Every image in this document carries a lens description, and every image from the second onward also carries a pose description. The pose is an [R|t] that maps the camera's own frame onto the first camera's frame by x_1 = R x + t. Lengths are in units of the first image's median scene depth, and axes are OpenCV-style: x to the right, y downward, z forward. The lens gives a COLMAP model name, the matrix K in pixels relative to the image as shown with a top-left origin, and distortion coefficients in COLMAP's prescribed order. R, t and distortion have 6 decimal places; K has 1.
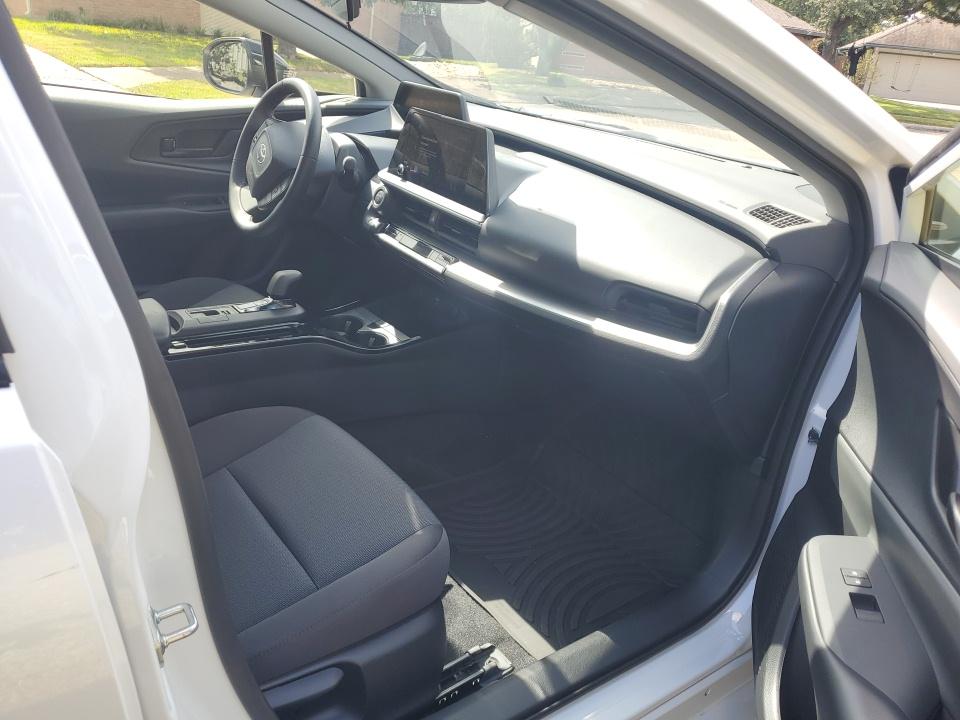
lens RADIAL K [[759.2, 0, 480.0], [0, 759.2, 360.0], [0, 0, 1]] dist [0.016271, 0.005135]
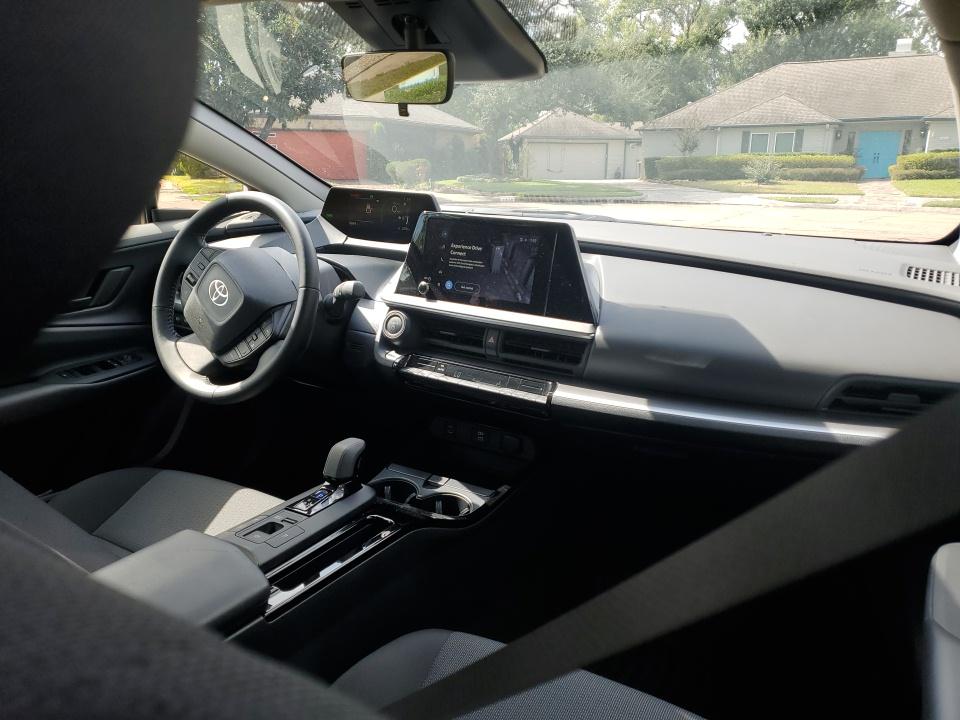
lens RADIAL K [[742.5, 0, 477.6], [0, 742.5, 369.2], [0, 0, 1]] dist [0.041889, 0.002471]
pose [[0.920992, -0.176500, 0.347307, -0.331868], [0.212492, 0.974787, -0.068103, -0.096331], [-0.326530, 0.136522, 0.935275, 0.244425]]
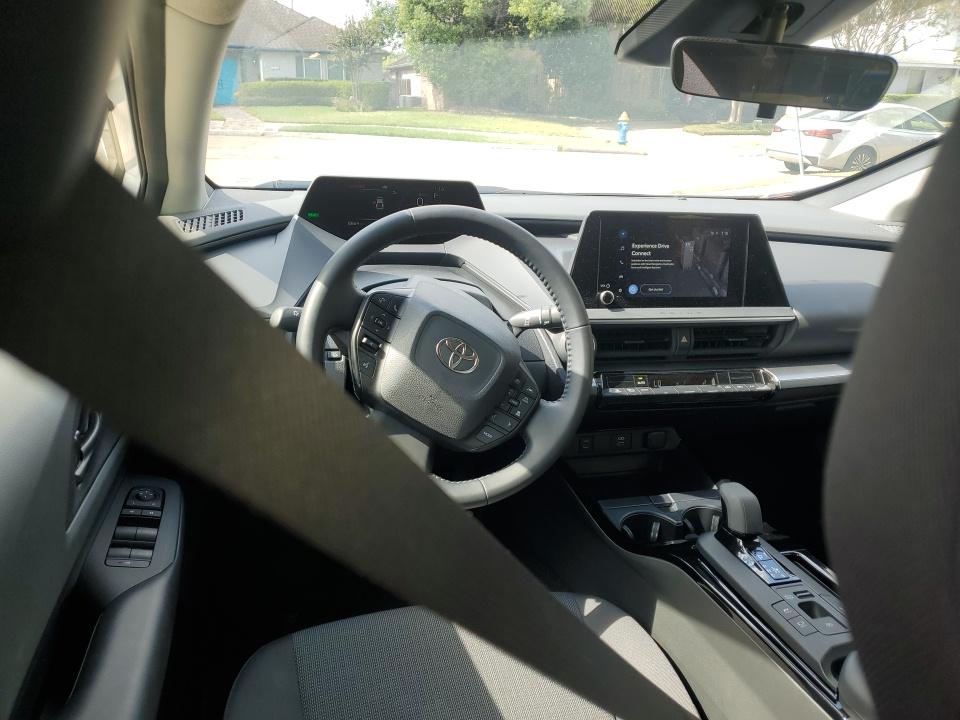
lens RADIAL K [[759.2, 0, 480.0], [0, 759.2, 360.0], [0, 0, 1]] dist [0.016271, 0.005135]
pose [[0.374735, -0.370267, 0.849986, -0.731235], [0.357890, 0.903501, 0.235796, -0.379147], [-0.855271, 0.215841, 0.471088, 0.728614]]
